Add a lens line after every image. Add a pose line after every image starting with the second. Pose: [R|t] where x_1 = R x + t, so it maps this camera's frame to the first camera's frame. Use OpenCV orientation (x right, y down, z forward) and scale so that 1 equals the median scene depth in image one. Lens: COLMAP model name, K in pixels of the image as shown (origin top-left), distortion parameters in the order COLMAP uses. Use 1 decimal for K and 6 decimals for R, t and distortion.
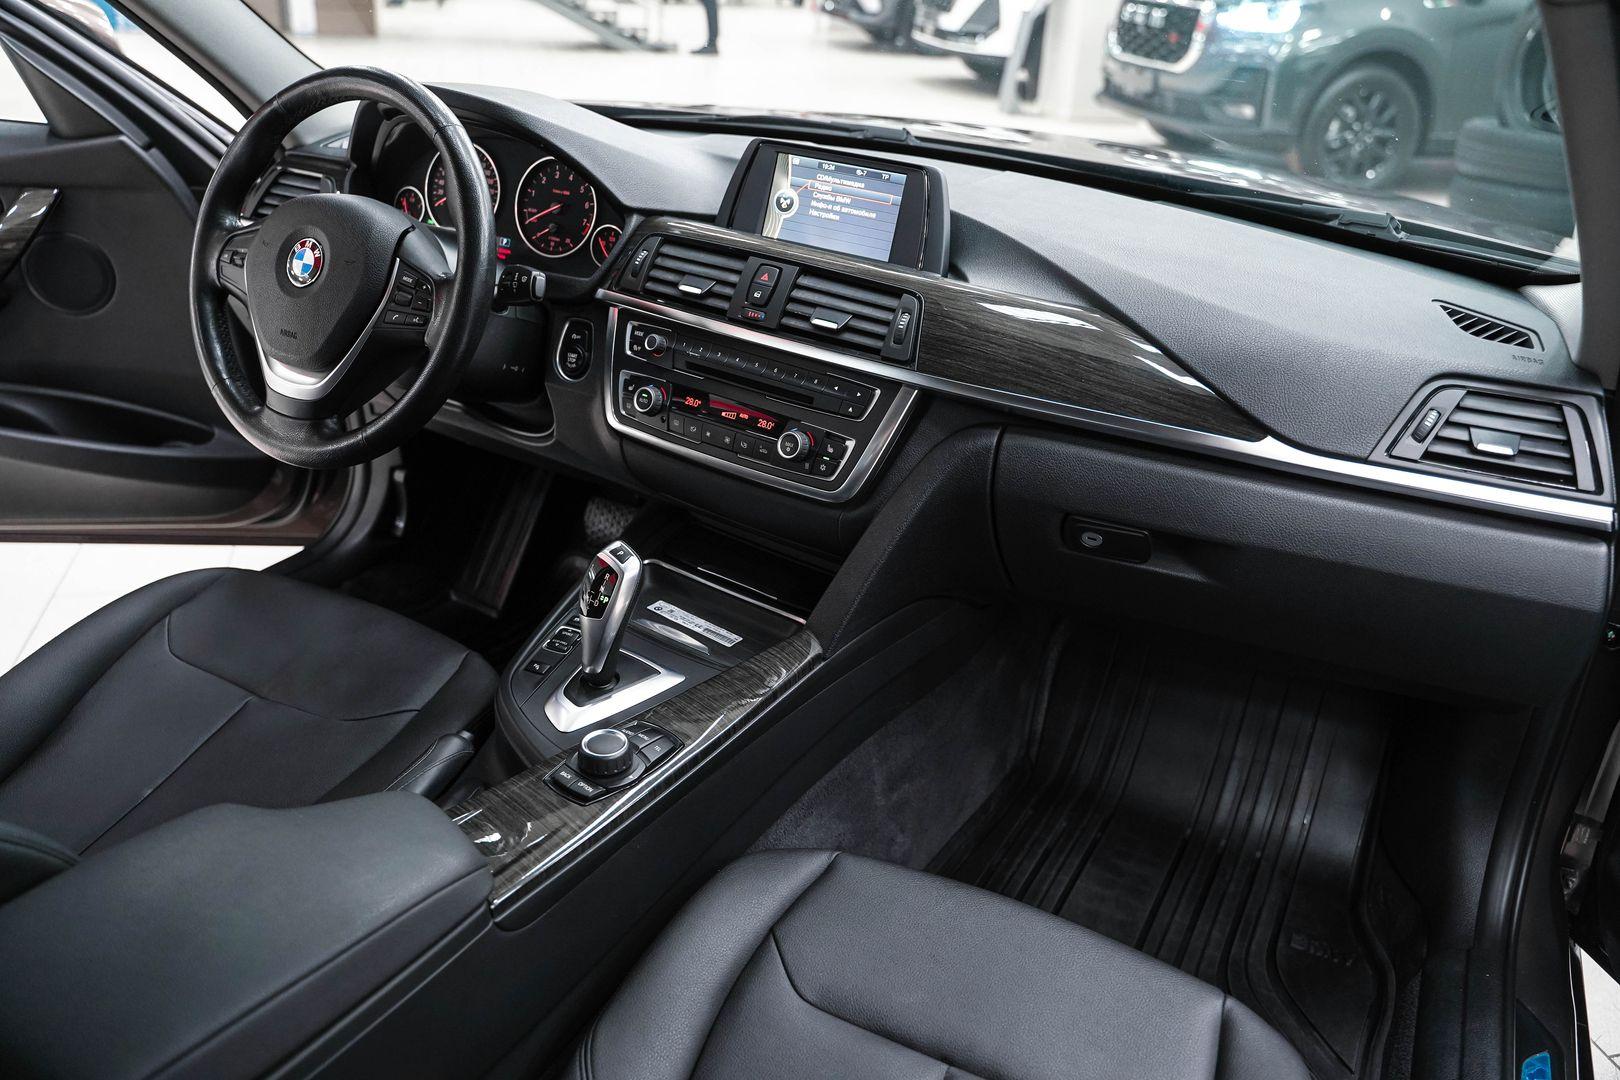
lens RADIAL K [[1308.3, 0, 812.4], [0, 1308.3, 527.6], [0, 0, 1]] dist [-0.117653, 0.076381]
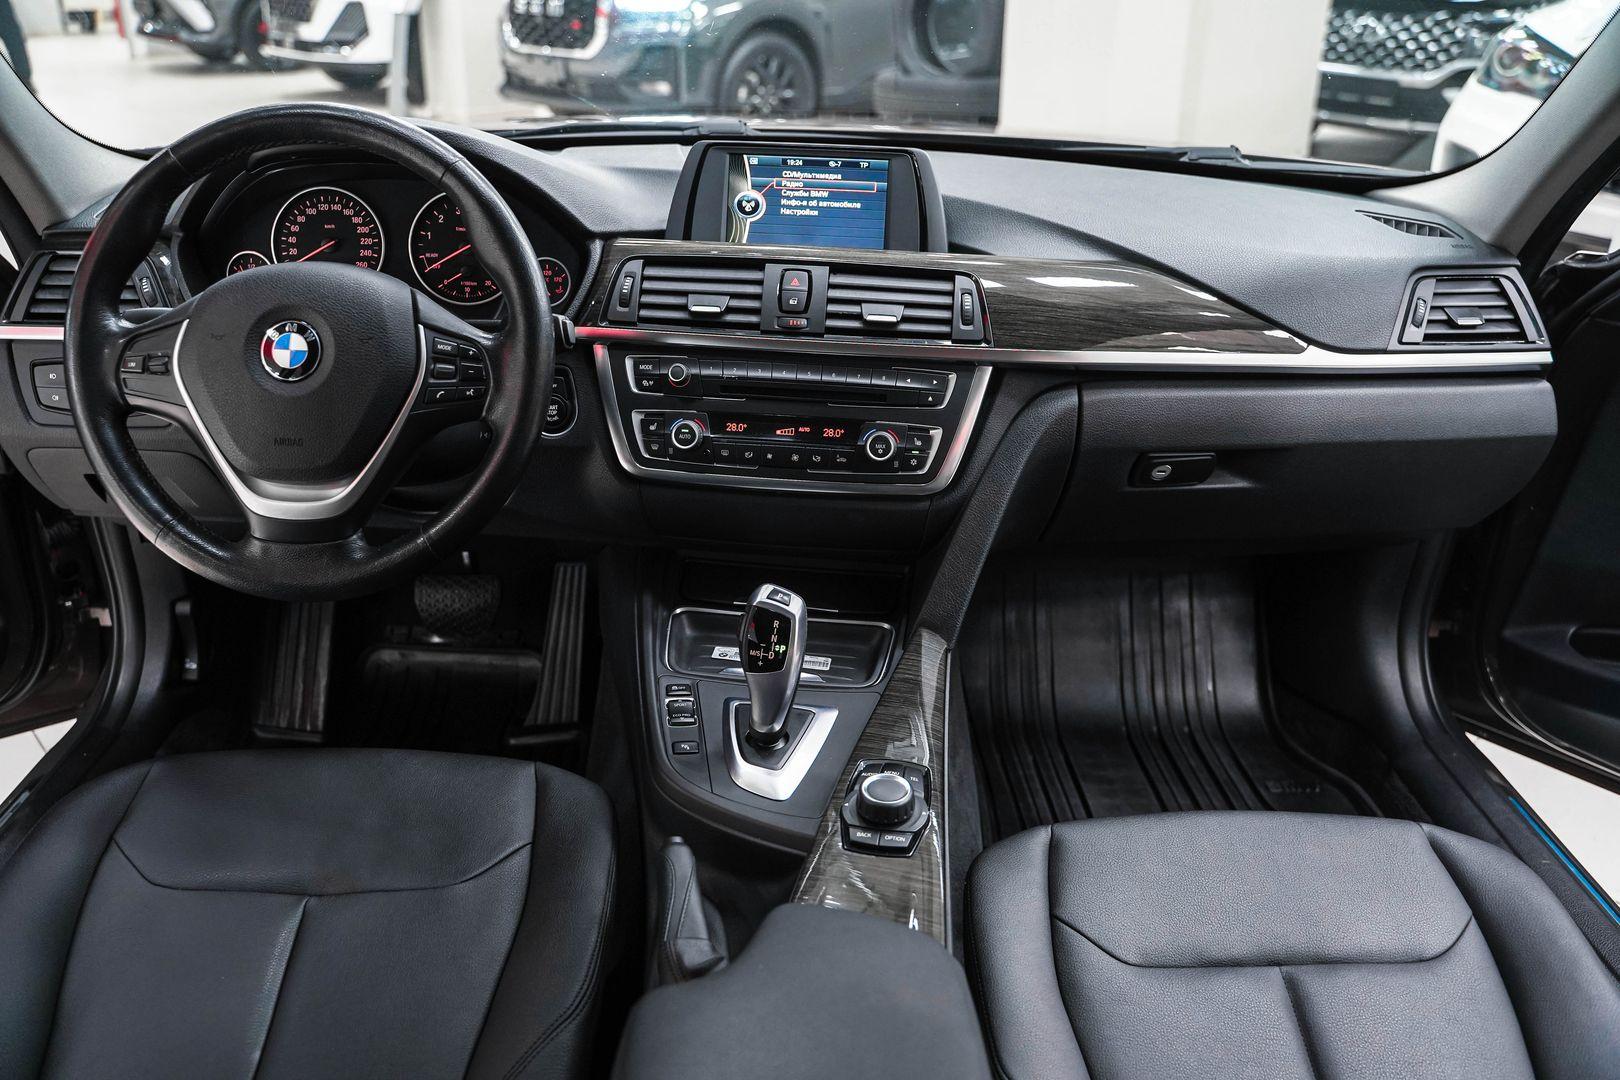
lens RADIAL K [[1308.3, 0, 809.4], [0, 1308.3, 527.4], [0, 0, 1]] dist [-0.117653, 0.076381]
pose [[0.874204, -0.232662, 0.426187, -0.451806], [0.230815, 0.971337, 0.056816, -0.066399], [-0.427190, 0.048701, 0.902849, 0.136841]]
